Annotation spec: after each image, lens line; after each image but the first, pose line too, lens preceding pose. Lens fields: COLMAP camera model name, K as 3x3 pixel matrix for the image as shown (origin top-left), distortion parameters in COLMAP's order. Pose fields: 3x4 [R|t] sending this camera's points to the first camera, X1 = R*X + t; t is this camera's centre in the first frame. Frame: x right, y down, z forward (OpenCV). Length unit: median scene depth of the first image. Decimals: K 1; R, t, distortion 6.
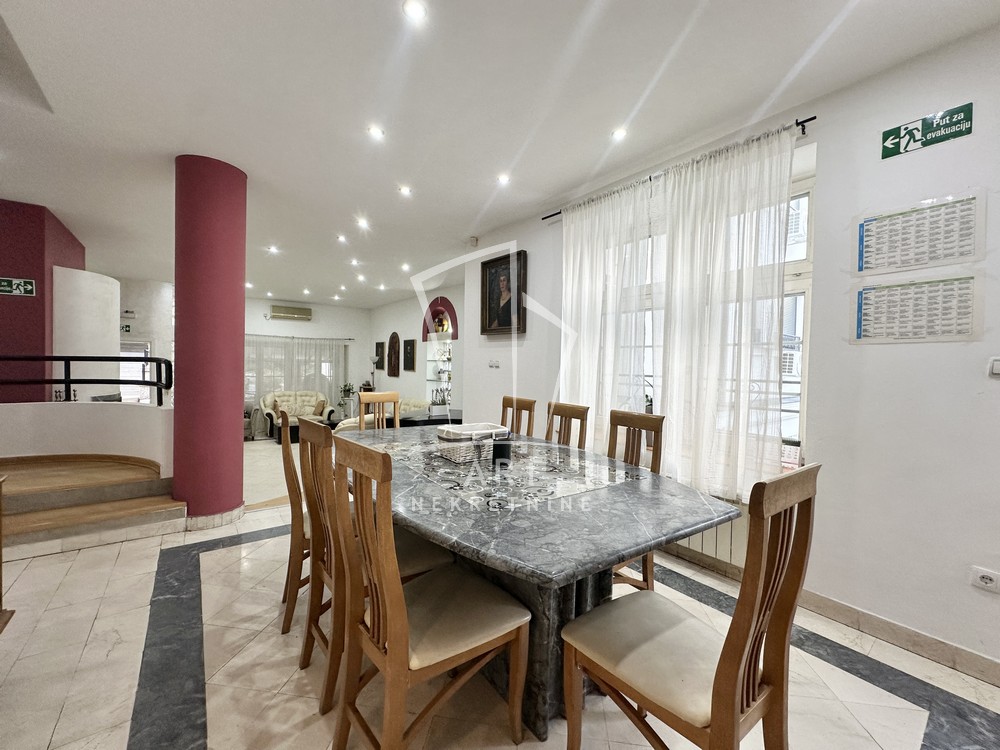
lens RADIAL K [[399.1, 0, 497.2], [0, 399.1, 374.4], [0, 0, 1]] dist [-0.002776, 0.000480]
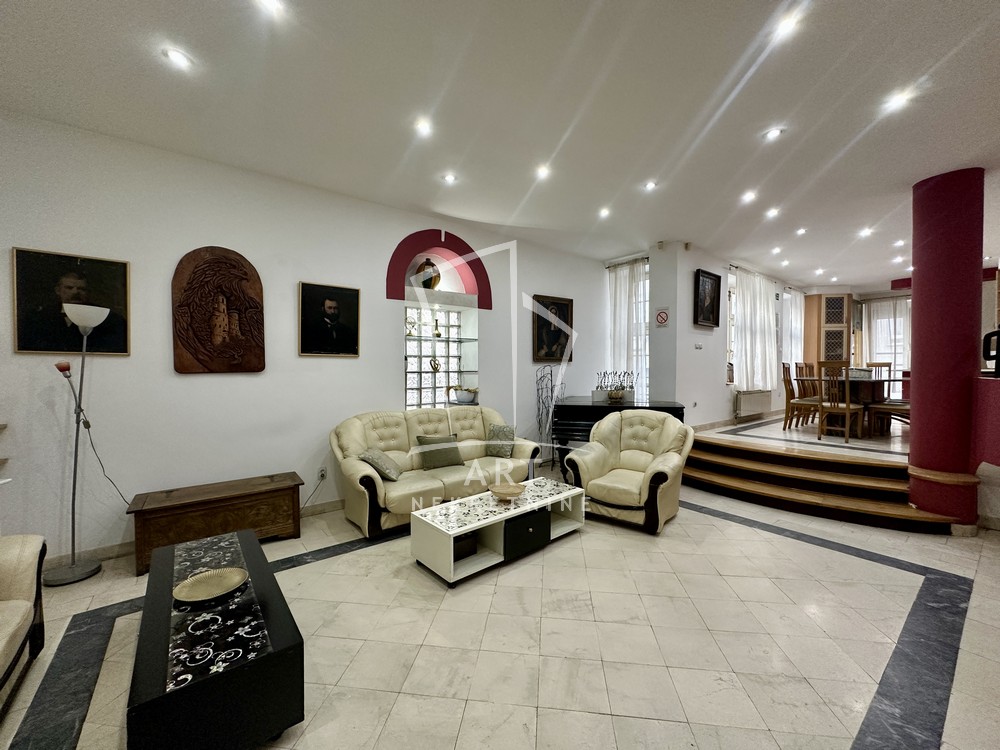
lens RADIAL K [[399.1, 0, 498.5], [0, 399.1, 375.6], [0, 0, 1]] dist [-0.002776, 0.000480]
pose [[-0.002190, -0.043600, 0.999047, -0.606296], [0.028210, 0.998649, 0.043645, -0.001330], [-0.999600, 0.028279, -0.000957, 0.746505]]
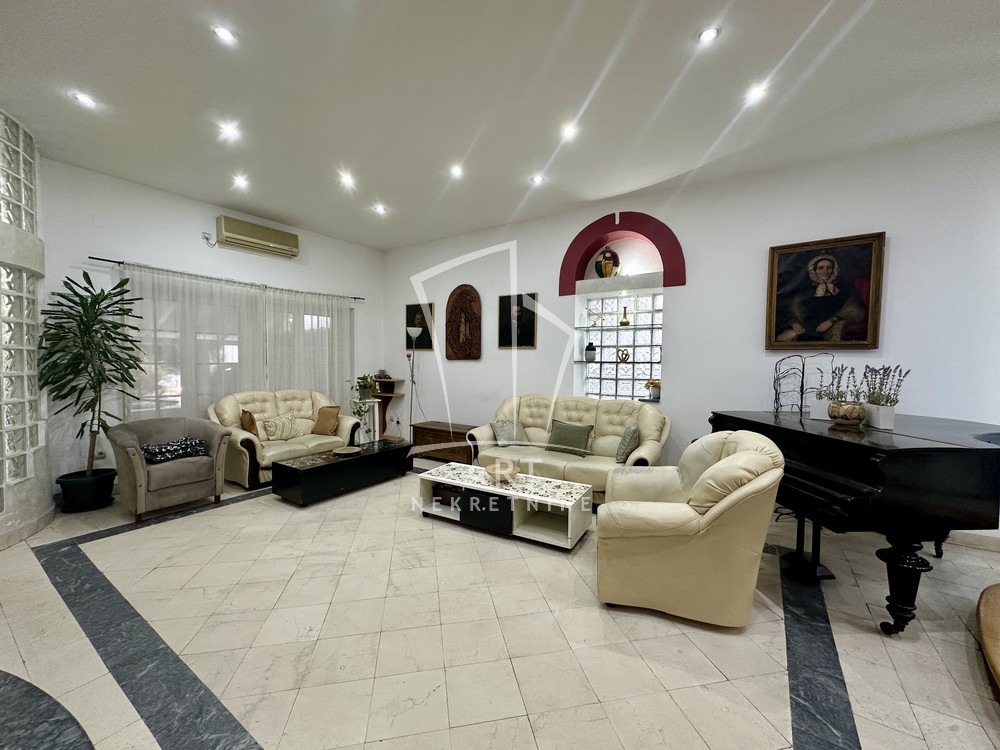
lens RADIAL K [[399.1, 0, 497.7], [0, 399.1, 374.0], [0, 0, 1]] dist [-0.002776, 0.000480]
pose [[0.947293, -0.024233, 0.319451, -0.396533], [0.019683, 0.999654, 0.017465, 0.016369], [-0.319764, -0.010257, 0.947442, 0.417788]]
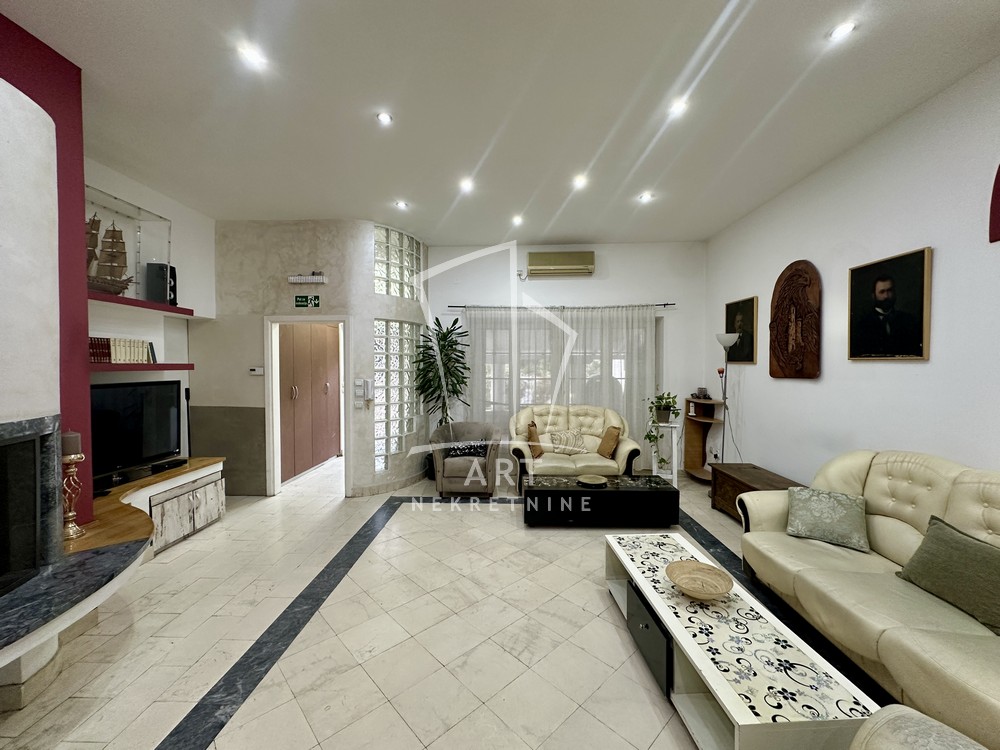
lens RADIAL K [[399.1, 0, 498.5], [0, 399.1, 372.7], [0, 0, 1]] dist [-0.002776, 0.000480]
pose [[0.772903, -0.010706, -0.634434, -0.233971], [0.000496, 0.999868, -0.016268, 0.005433], [0.634524, 0.012258, 0.772806, 0.521760]]
